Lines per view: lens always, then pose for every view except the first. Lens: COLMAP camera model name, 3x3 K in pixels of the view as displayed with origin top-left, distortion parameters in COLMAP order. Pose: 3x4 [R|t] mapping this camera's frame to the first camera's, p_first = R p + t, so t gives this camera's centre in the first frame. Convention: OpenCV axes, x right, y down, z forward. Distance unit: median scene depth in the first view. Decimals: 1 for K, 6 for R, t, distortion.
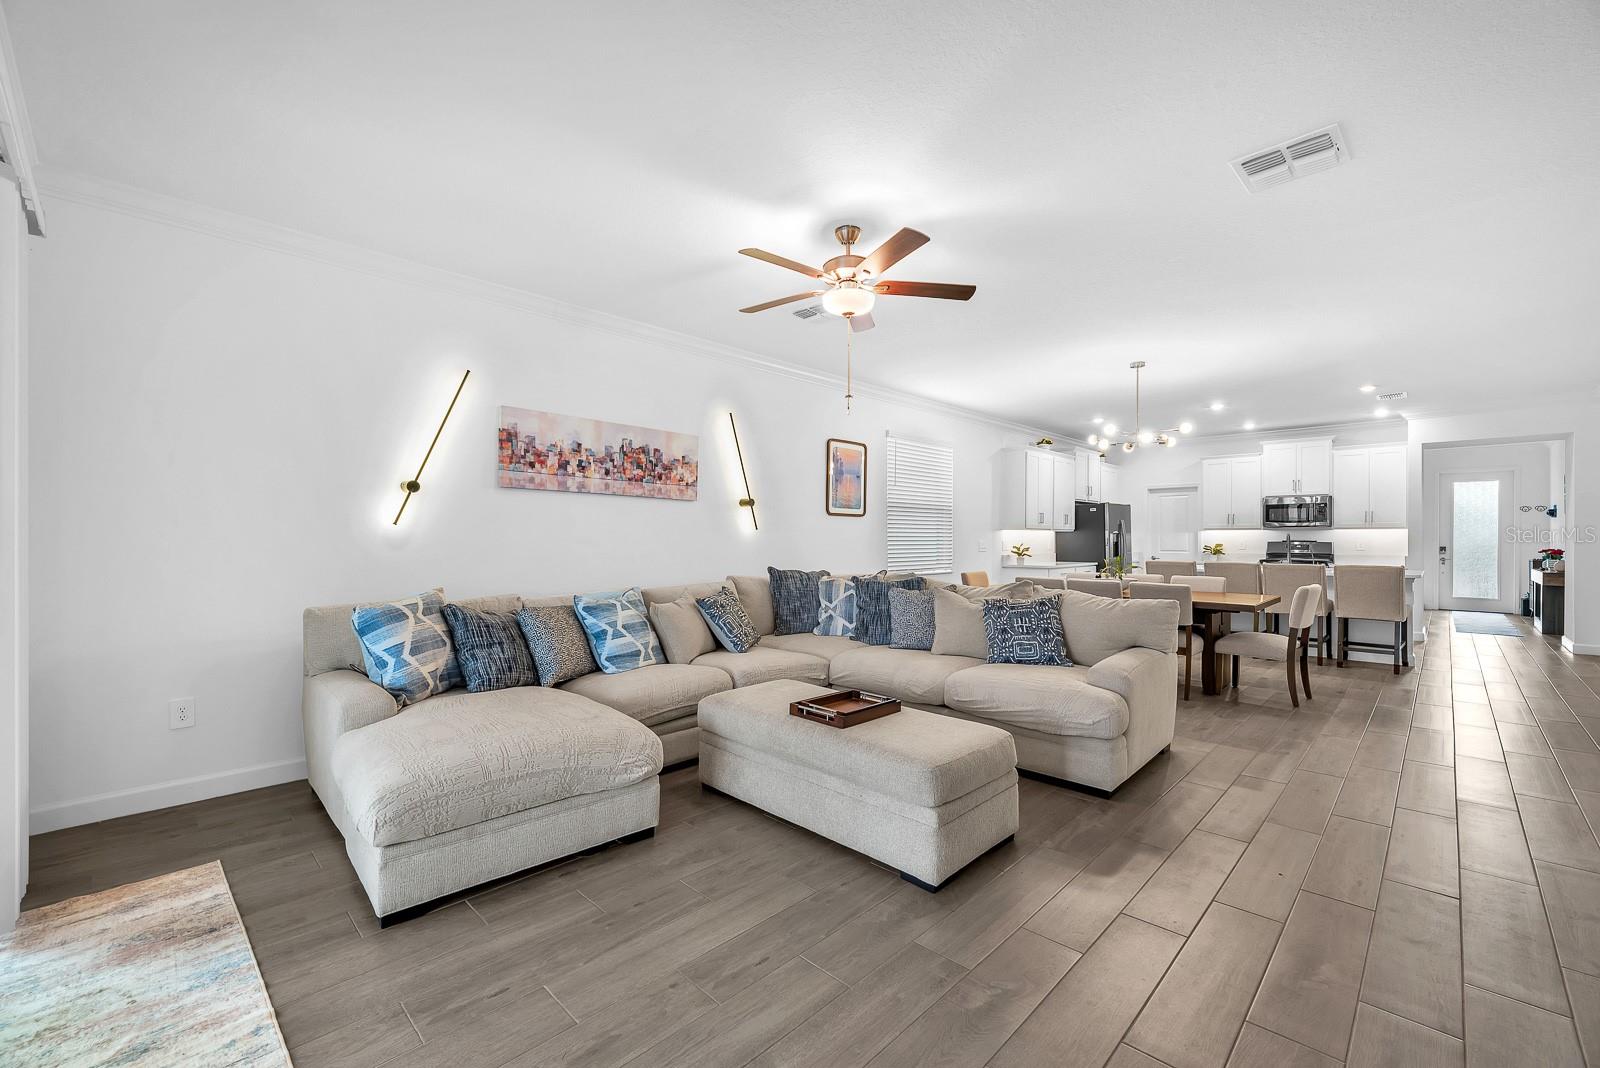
lens RADIAL K [[673.1, 0, 806.7], [0, 673.1, 536.8], [0, 0, 1]] dist [0.003878, 0.001018]
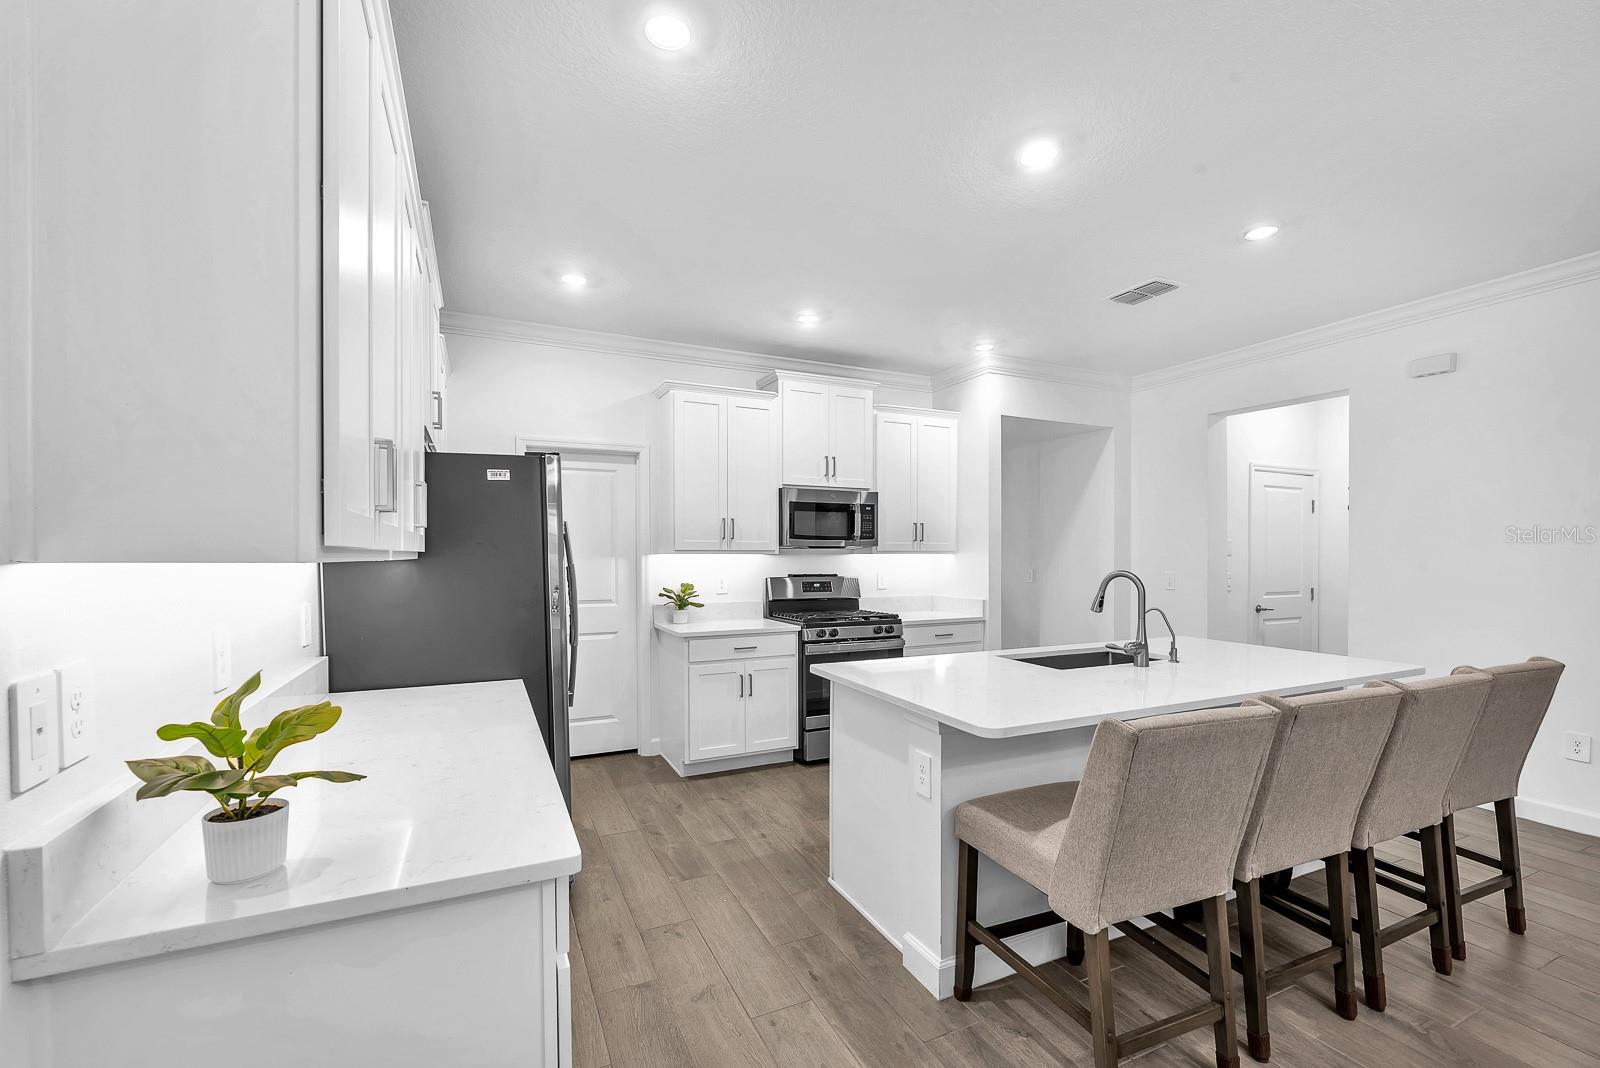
lens RADIAL K [[673.1, 0, 798.9], [0, 673.1, 544.8], [0, 0, 1]] dist [0.003878, 0.001018]
pose [[0.350862, 0.007009, 0.936401, 0.246606], [-0.002539, 0.999975, -0.006533, -0.014606], [-0.936424, -0.000085, 0.350871, 0.888286]]
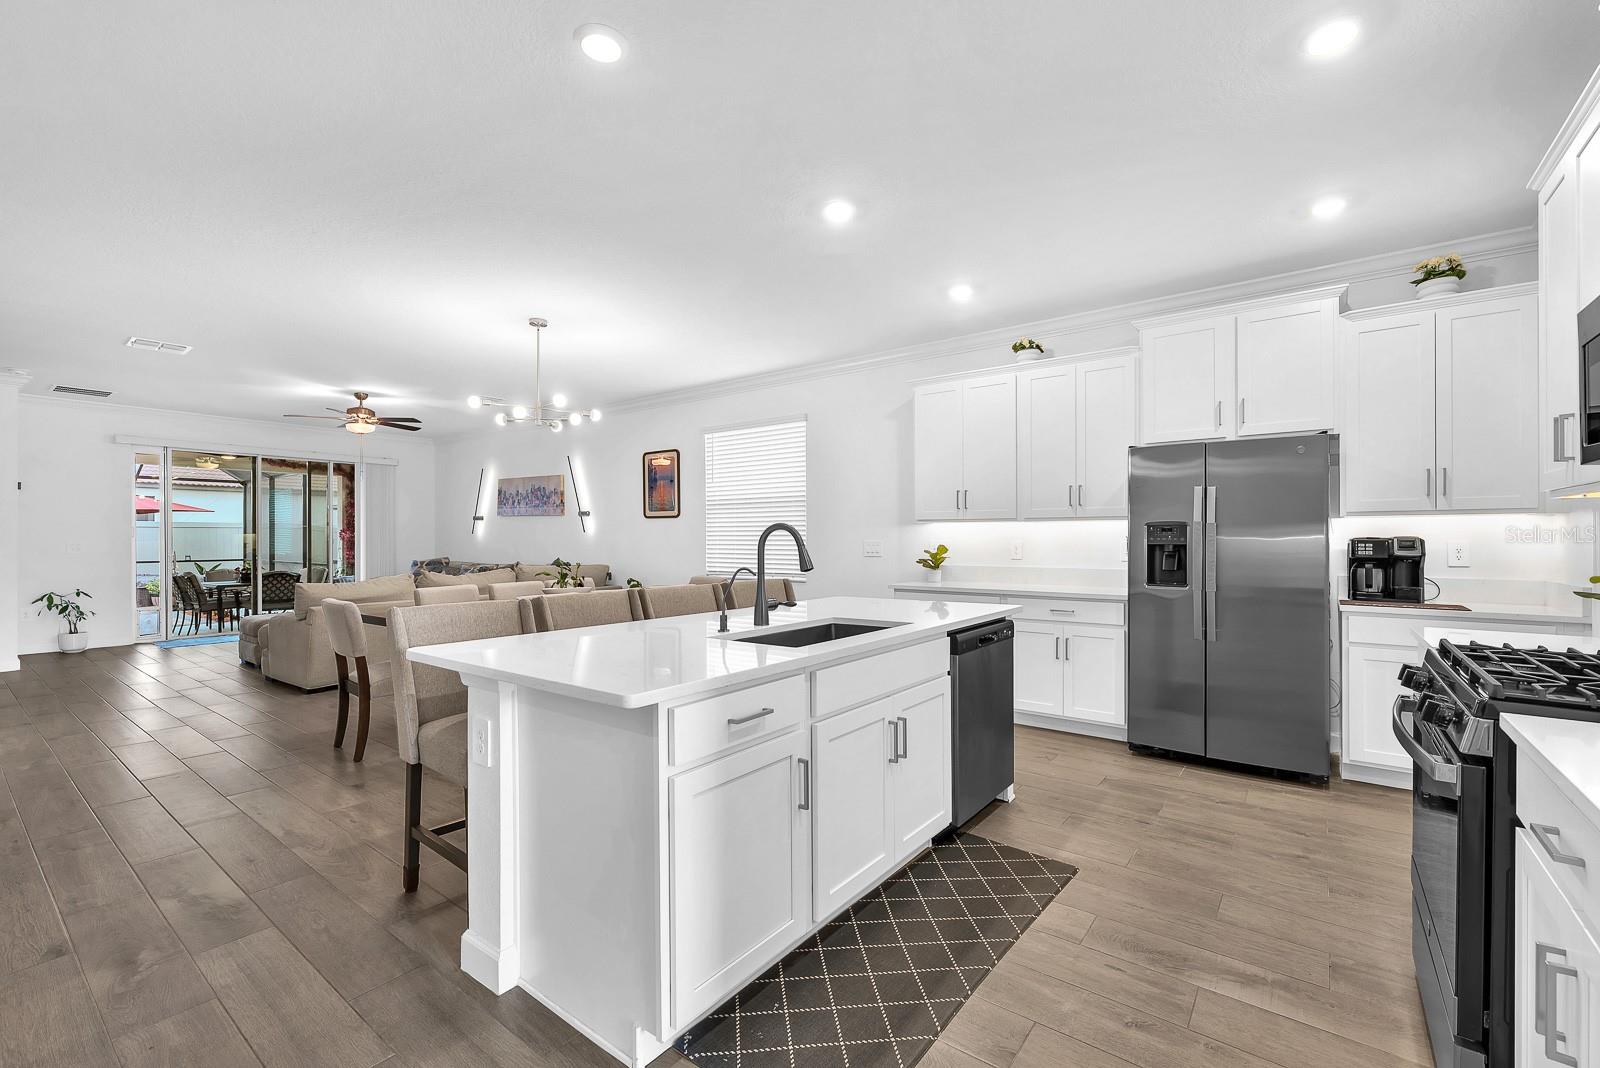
lens RADIAL K [[673.1, 0, 808.4], [0, 673.1, 534.4], [0, 0, 1]] dist [0.003878, 0.001018]
pose [[0.126850, -0.009985, -0.991872, 1.530574], [0.003139, 0.999948, -0.009665, 0.010509], [0.991917, -0.001888, 0.126874, 1.401918]]
